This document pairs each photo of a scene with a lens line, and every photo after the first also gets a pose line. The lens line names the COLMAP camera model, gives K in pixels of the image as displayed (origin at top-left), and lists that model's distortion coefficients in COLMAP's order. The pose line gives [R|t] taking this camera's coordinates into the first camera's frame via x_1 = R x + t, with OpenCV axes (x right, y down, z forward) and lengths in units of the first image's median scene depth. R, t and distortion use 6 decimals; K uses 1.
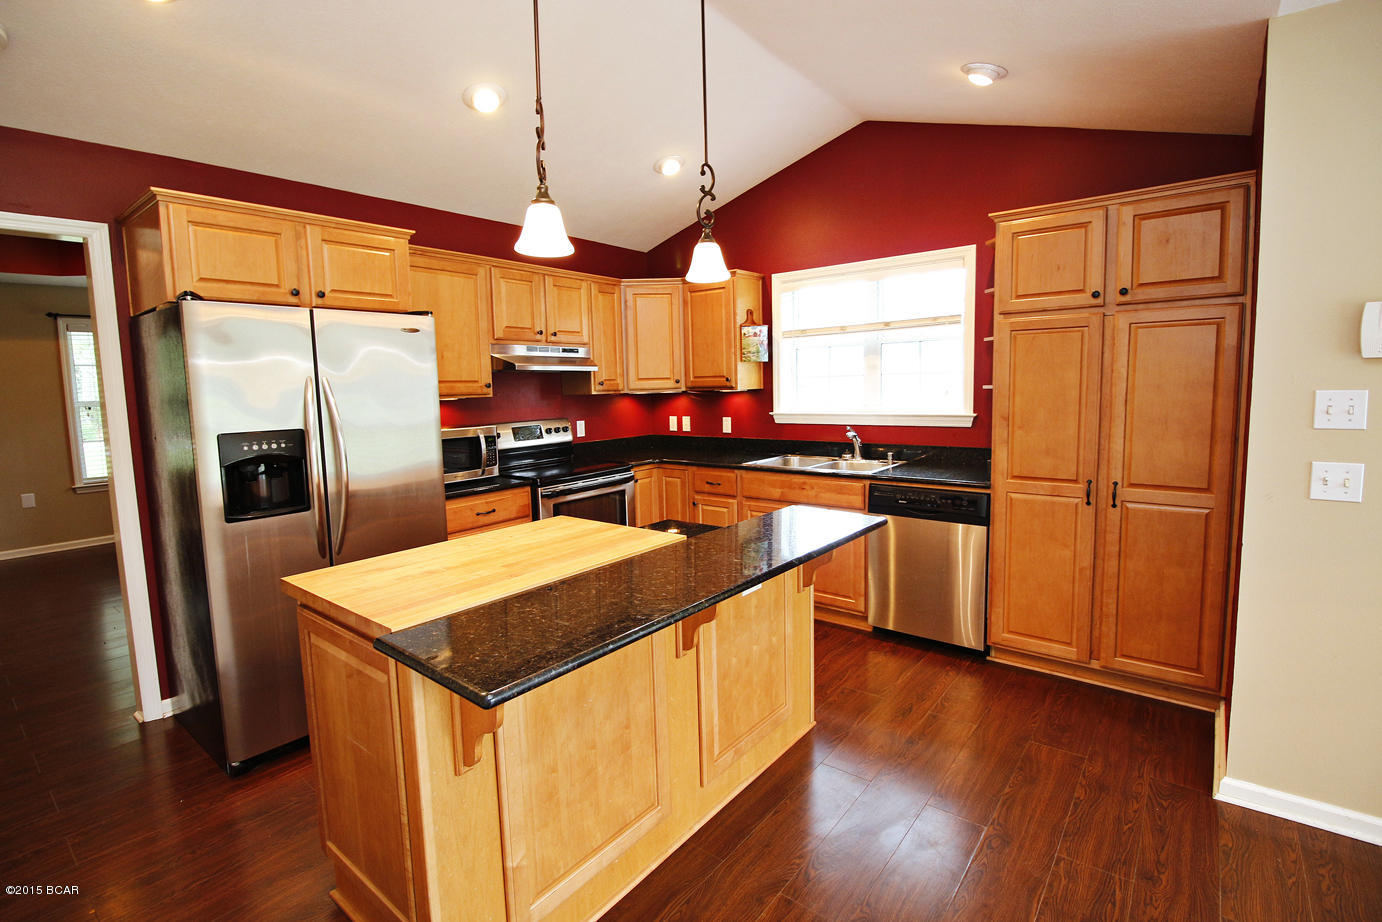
lens RADIAL K [[647.6, 0, 692.1], [0, 647.6, 451.5], [0, 0, 1]] dist [-0.018387, -0.003449]
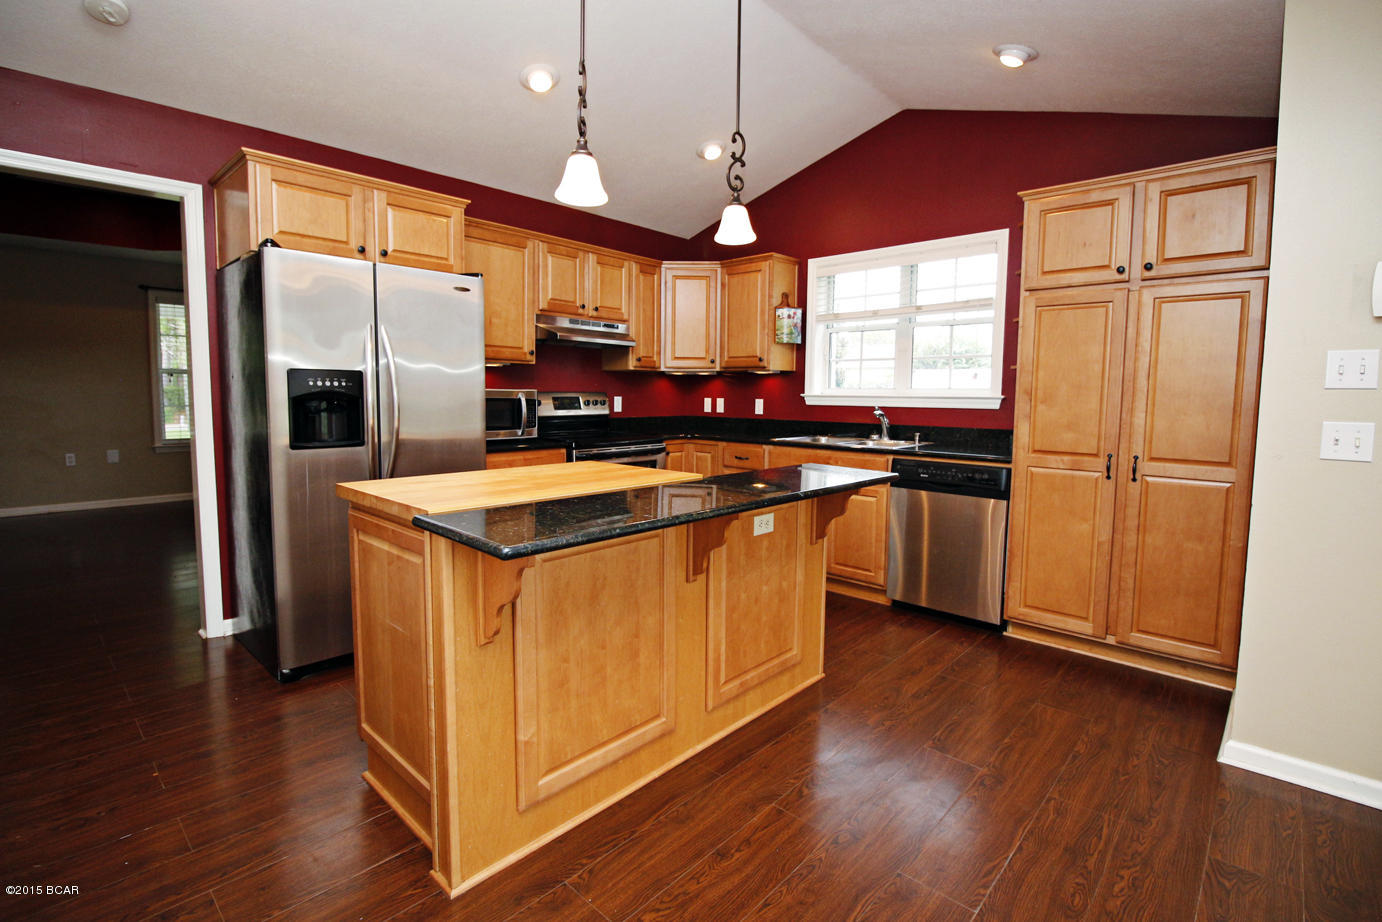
lens RADIAL K [[647.6, 0, 689.5], [0, 647.6, 449.0], [0, 0, 1]] dist [-0.018387, -0.003449]
pose [[0.996645, 0.041491, -0.070548, 0.035706], [-0.042731, 0.998956, -0.016157, 0.089560], [0.069804, 0.019118, 0.997377, -0.055158]]
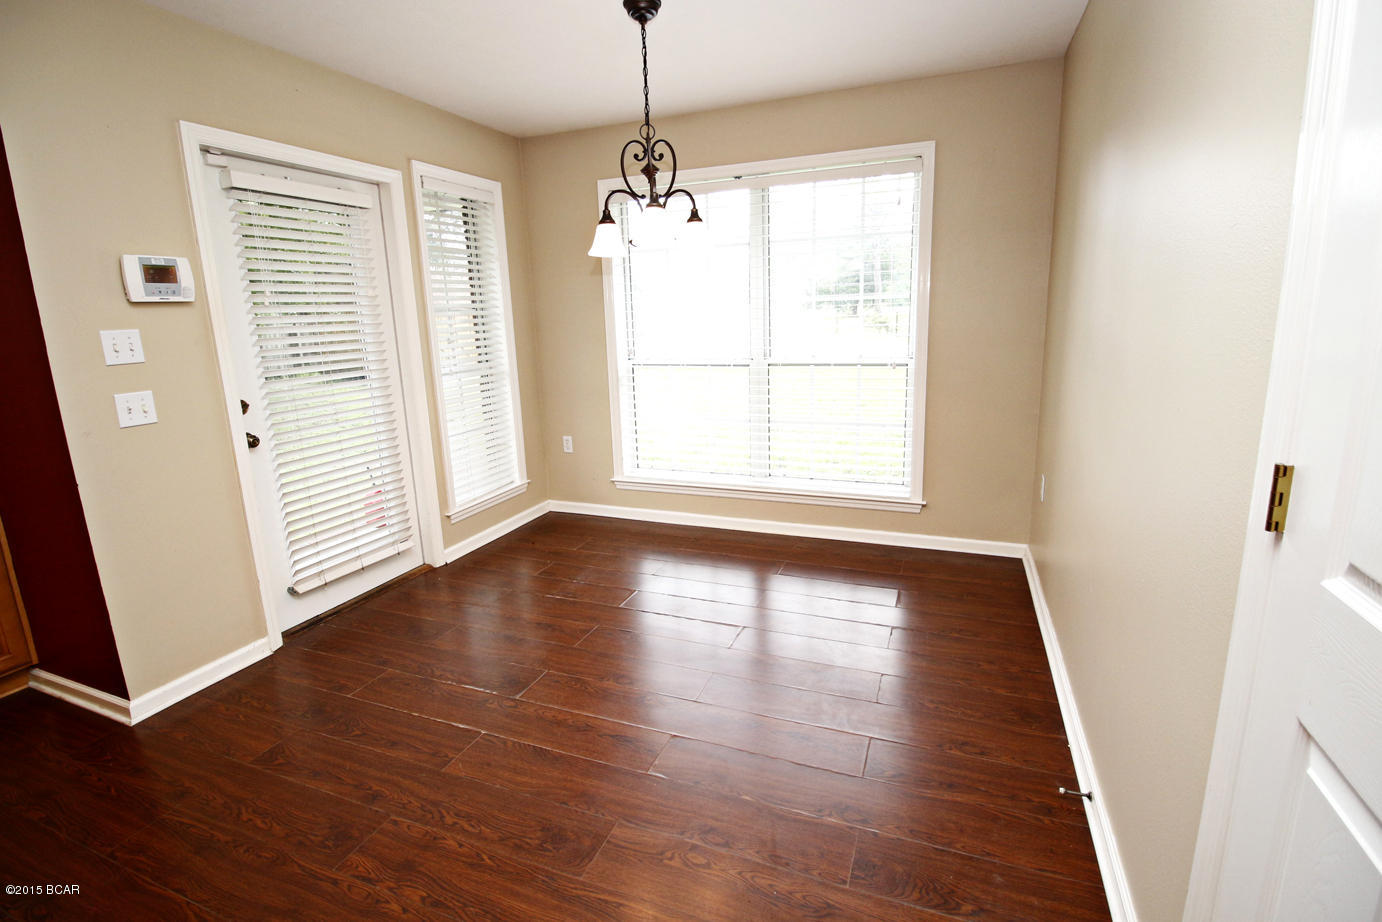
lens RADIAL K [[647.6, 0, 688.4], [0, 647.6, 449.0], [0, 0, 1]] dist [-0.018387, -0.003449]
pose [[-0.283400, -0.169763, 0.943856, -0.296209], [0.142620, 0.965802, 0.216533, 0.006890], [-0.948337, 0.195978, -0.249497, 0.248957]]
